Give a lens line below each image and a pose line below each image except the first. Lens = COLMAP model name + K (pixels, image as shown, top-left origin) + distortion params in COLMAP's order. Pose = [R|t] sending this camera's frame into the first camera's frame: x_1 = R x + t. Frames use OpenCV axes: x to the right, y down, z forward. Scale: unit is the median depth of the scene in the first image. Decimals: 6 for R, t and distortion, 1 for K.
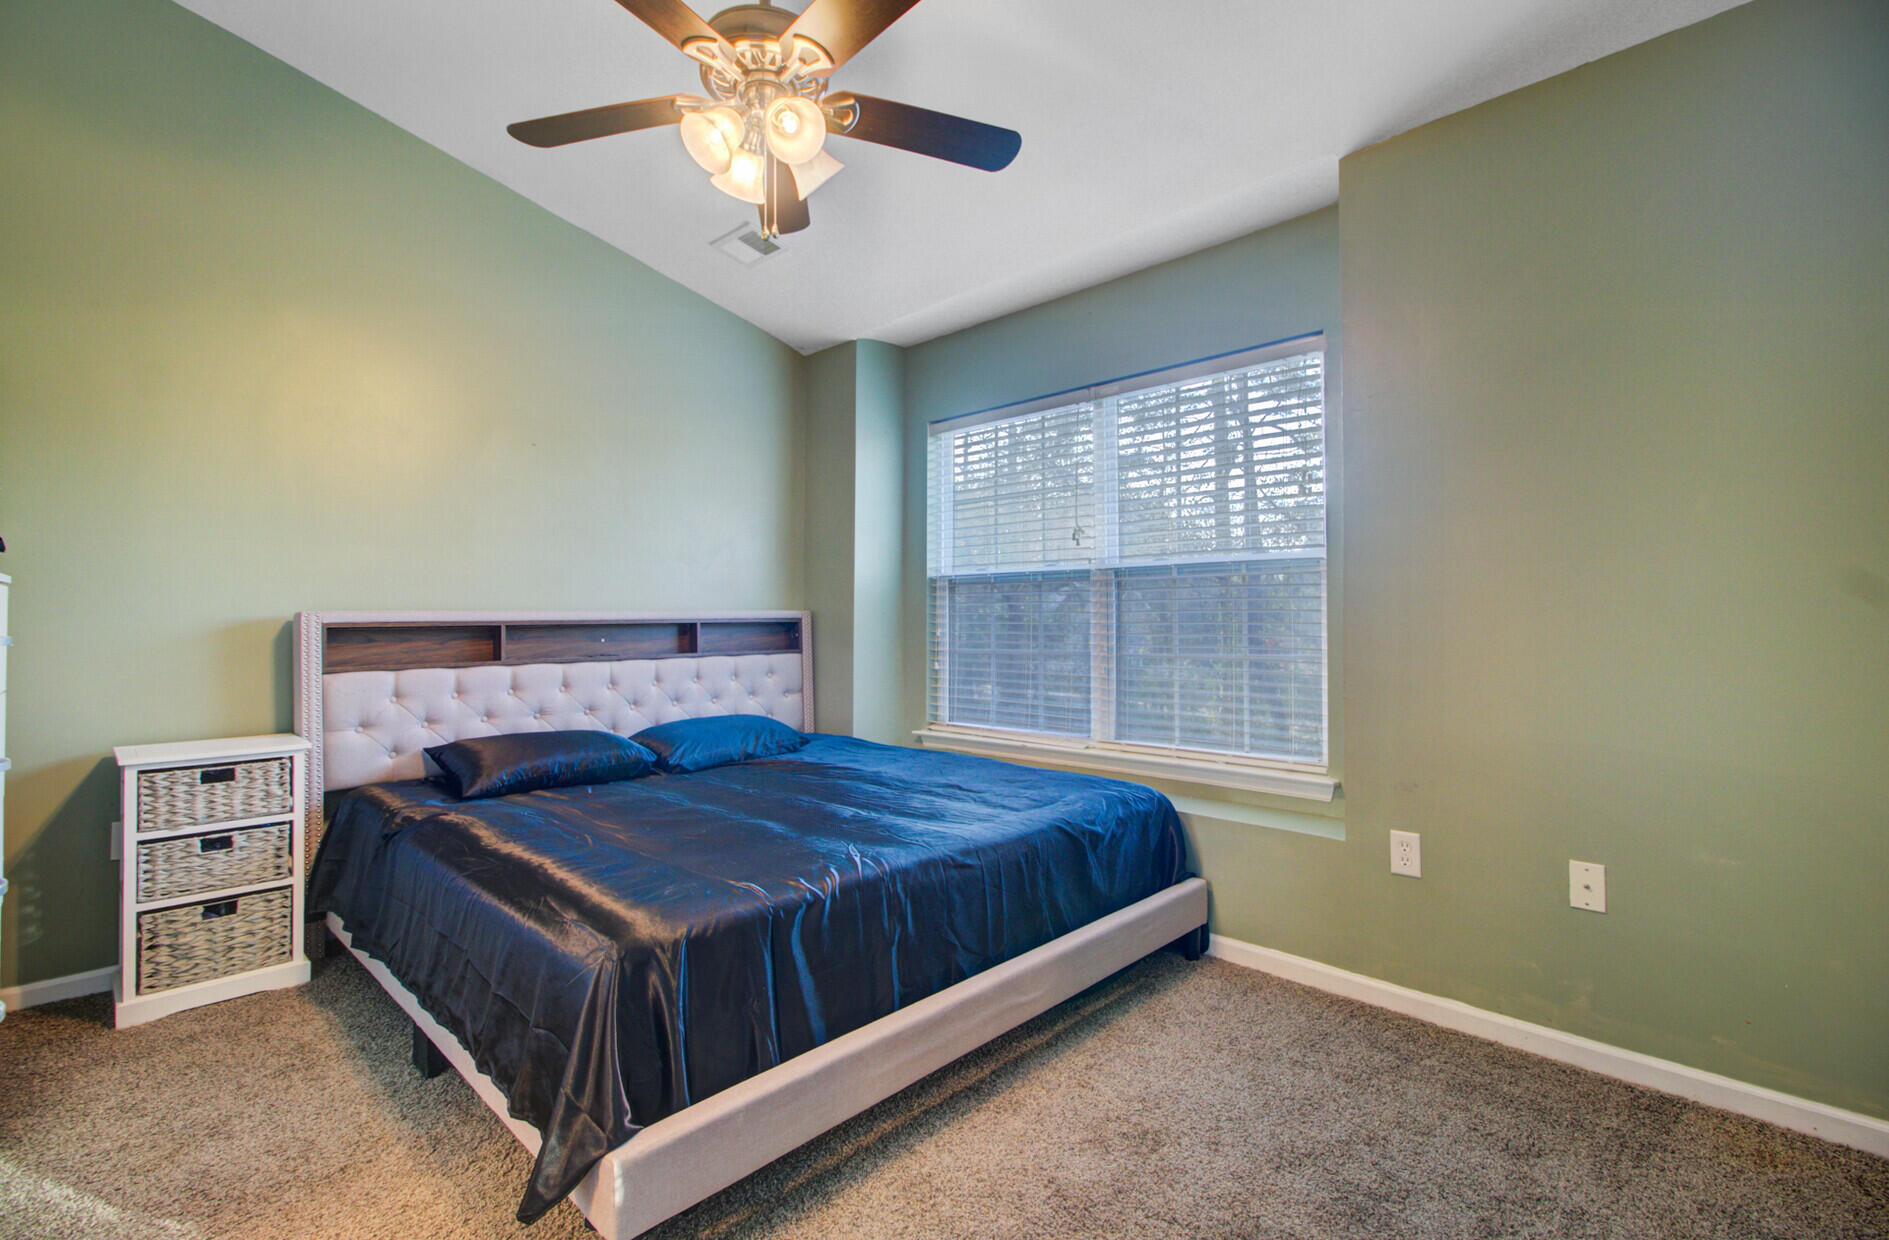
lens RADIAL K [[890.7, 0, 934.5], [0, 890.7, 620.0], [0, 0, 1]] dist [0.013040, 0.000500]
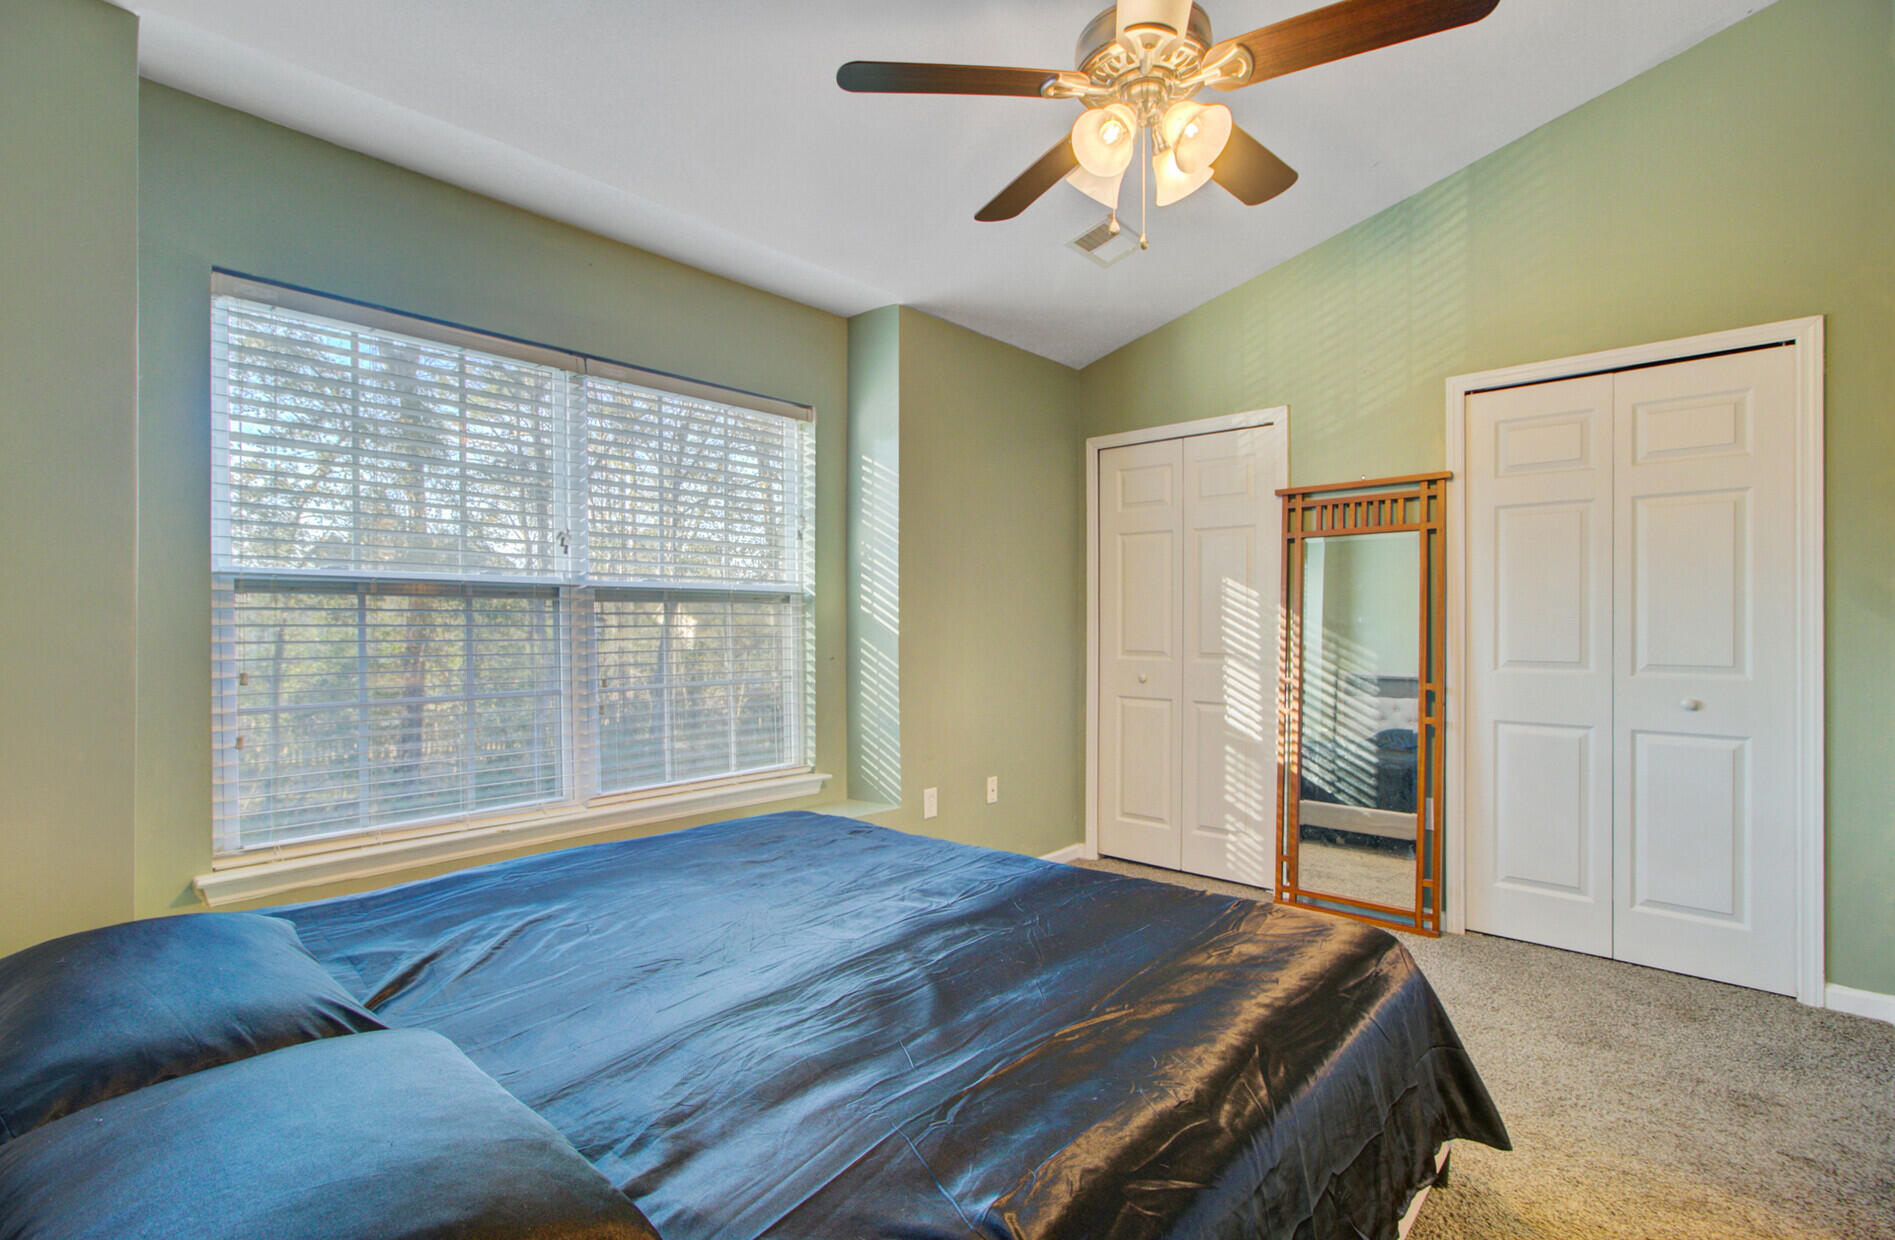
lens RADIAL K [[893.5, 0, 937.4], [0, 893.5, 620.0], [0, 0, 1]] dist [0.013040, 0.000500]
pose [[-0.048399, 0.016891, 0.998685, -0.645499], [0.005180, 0.999848, -0.016659, -0.009751], [-0.998815, 0.004366, -0.048479, 0.728689]]
